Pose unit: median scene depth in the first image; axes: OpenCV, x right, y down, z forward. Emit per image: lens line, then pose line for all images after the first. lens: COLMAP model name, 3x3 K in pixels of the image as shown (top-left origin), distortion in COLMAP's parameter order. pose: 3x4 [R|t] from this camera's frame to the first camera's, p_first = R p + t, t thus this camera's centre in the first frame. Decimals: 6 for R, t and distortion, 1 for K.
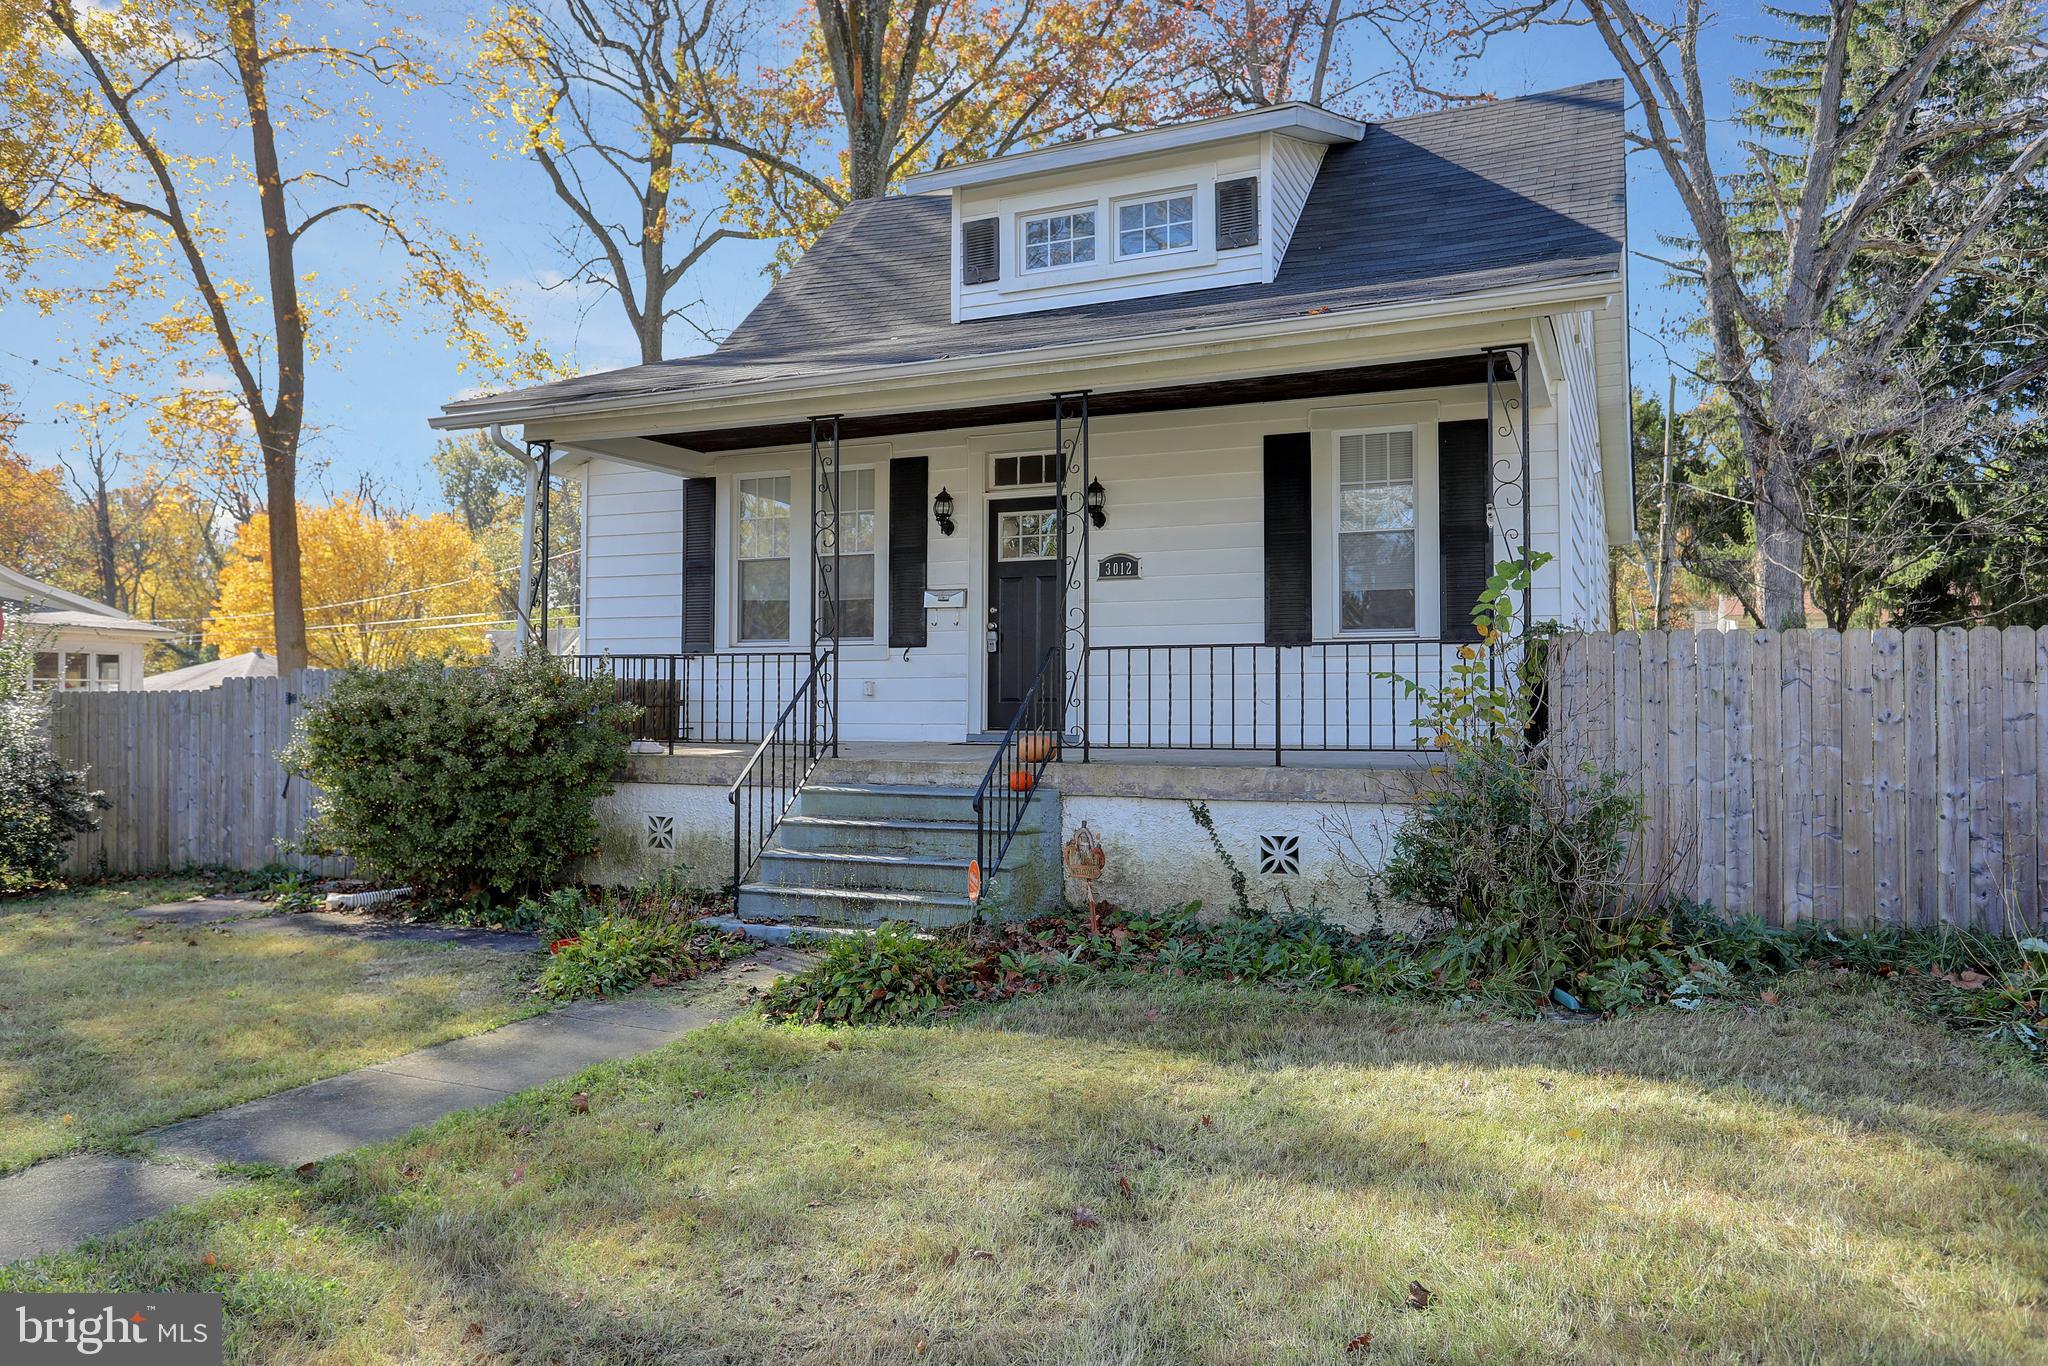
lens RADIAL K [[1442.2, 0, 1014.4], [0, 1442.2, 671.4], [0, 0, 1]] dist [-0.013201, -0.002782]
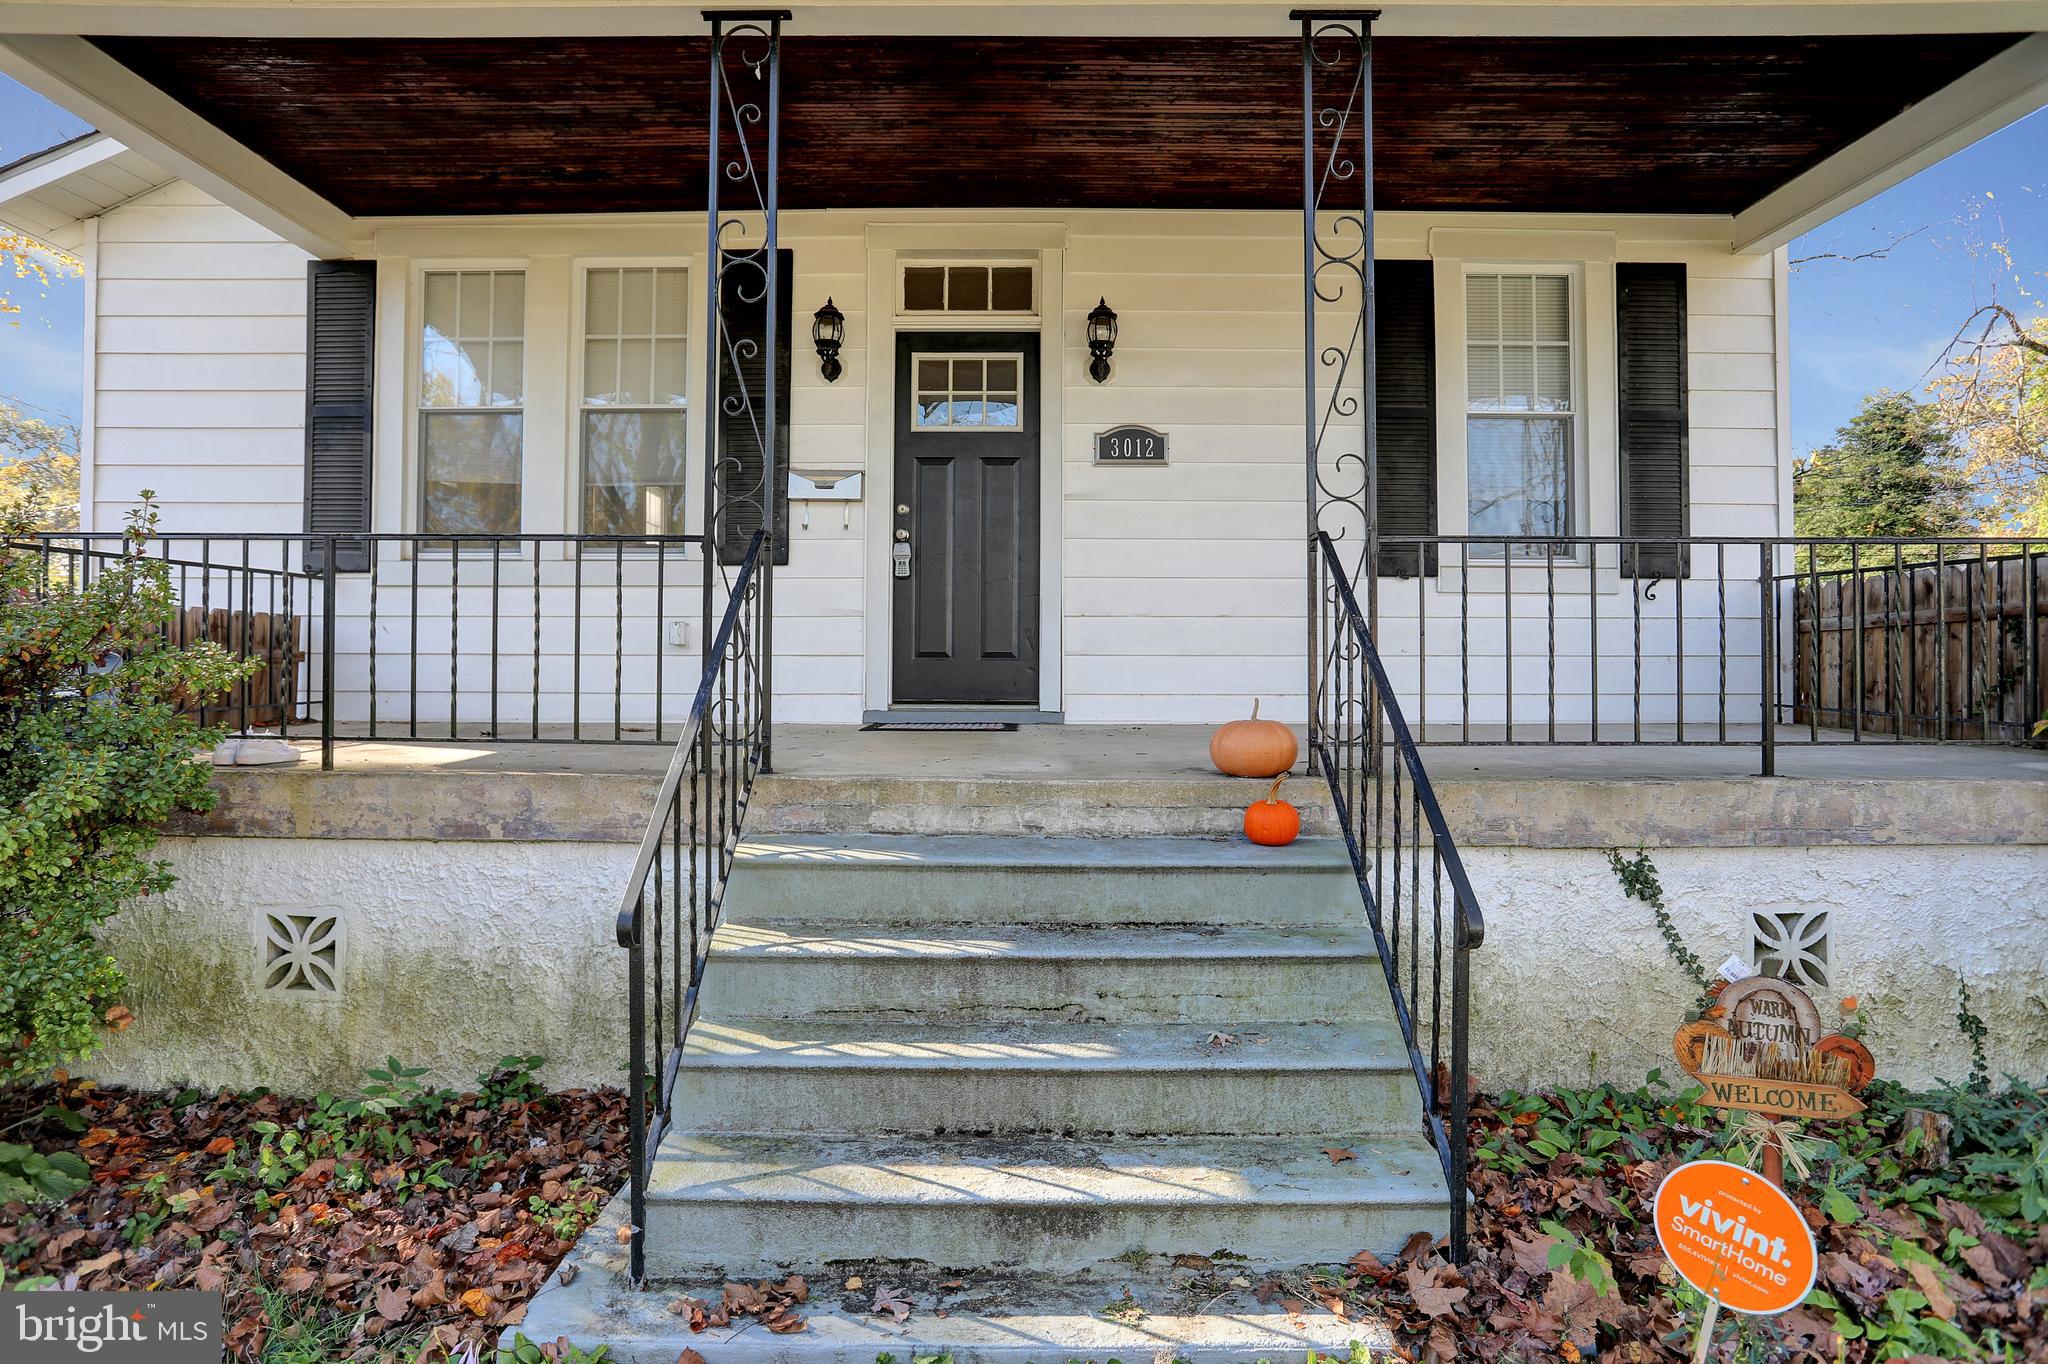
lens RADIAL K [[1113.3, 0, 1027.9], [0, 1113.3, 662.8], [0, 0, 1]] dist [-0.049879, 0.018425]
pose [[0.914417, 0.007738, 0.404699, -0.163884], [-0.012592, 0.999877, 0.009334, 0.018844], [-0.404577, -0.013632, 0.914402, 0.564057]]
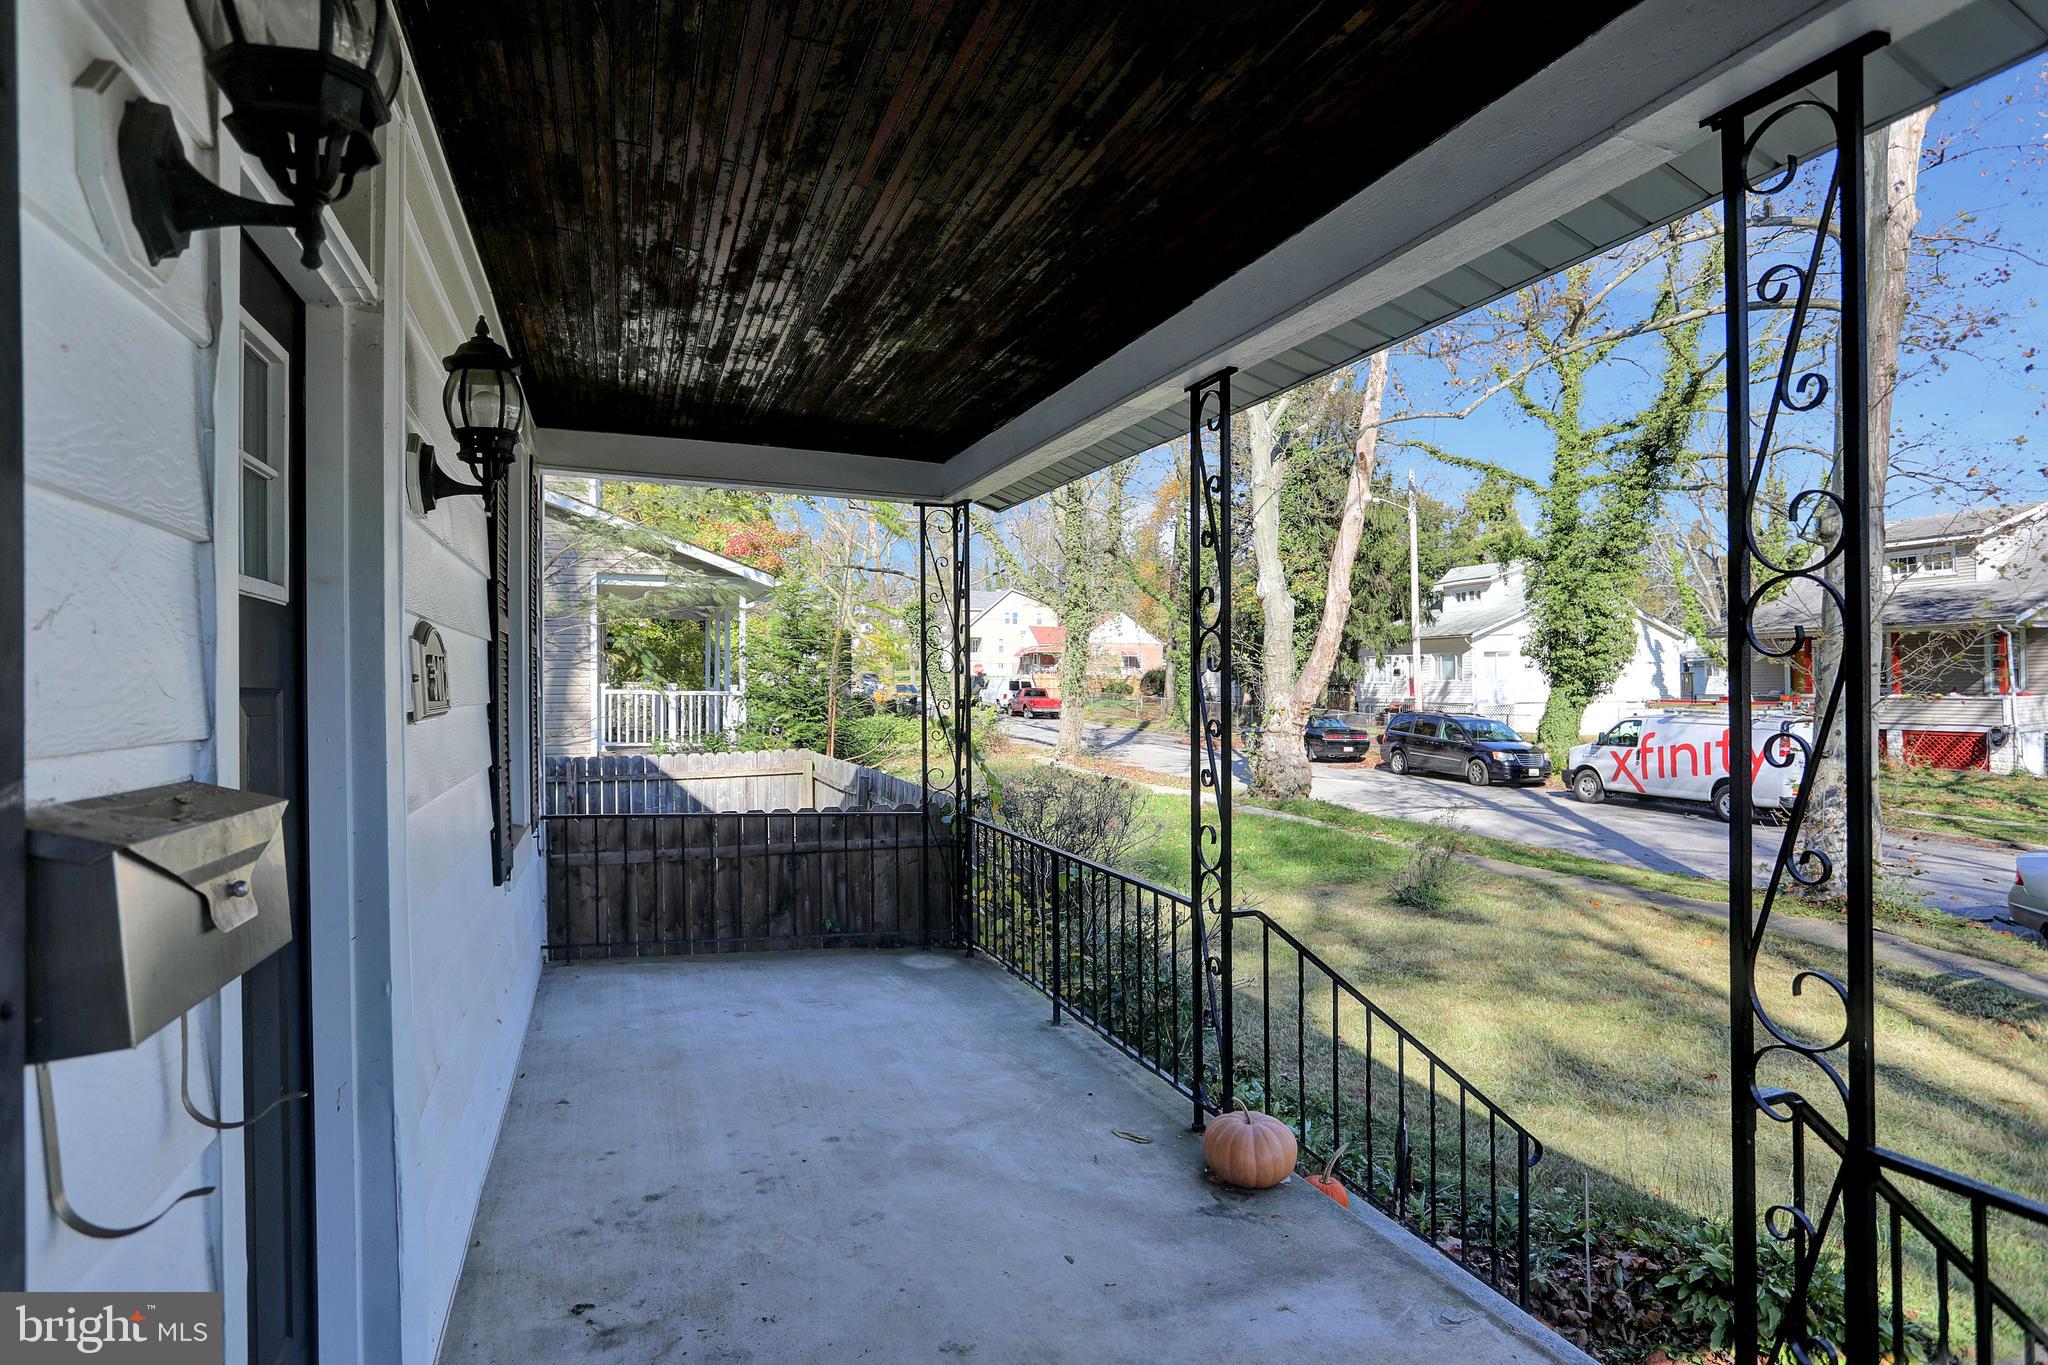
lens RADIAL K [[1113.3, 0, 1027.9], [0, 1113.3, 671.4], [0, 0, 1]] dist [-0.049879, 0.018425]
pose [[-0.704174, 0.016037, 0.709846, -0.147733], [-0.006184, 0.999568, -0.028716, -0.066112], [-0.710001, -0.024611, -0.703771, 1.051905]]
